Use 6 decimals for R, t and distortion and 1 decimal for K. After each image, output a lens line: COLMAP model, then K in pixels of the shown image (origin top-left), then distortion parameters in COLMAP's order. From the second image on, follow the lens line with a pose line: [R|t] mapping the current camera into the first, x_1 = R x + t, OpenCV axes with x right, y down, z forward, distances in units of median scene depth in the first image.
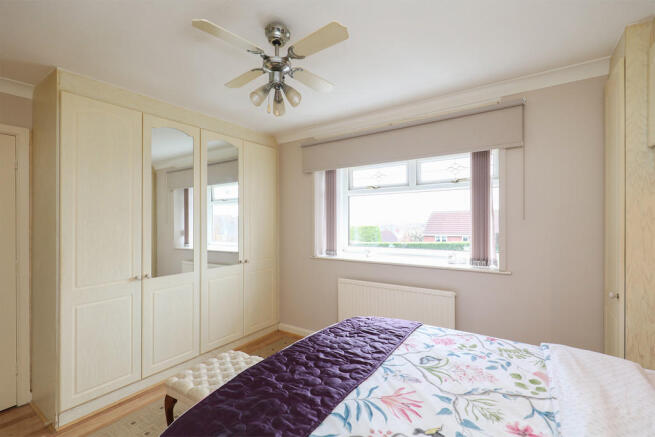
lens RADIAL K [[304.2, 0, 328.6], [0, 304.2, 220.4], [0, 0, 1]] dist [0.001758, 0.000370]
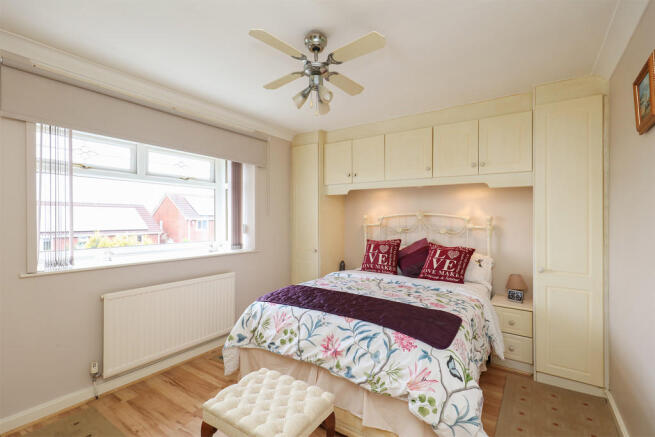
lens RADIAL K [[304.2, 0, 328.2], [0, 304.2, 220.3], [0, 0, 1]] dist [0.001758, 0.000370]
pose [[-0.007957, 0.005096, 0.999955, -0.755794], [-0.006233, 0.999967, -0.005146, 0.025365], [-0.999949, -0.006274, -0.007925, 0.569376]]
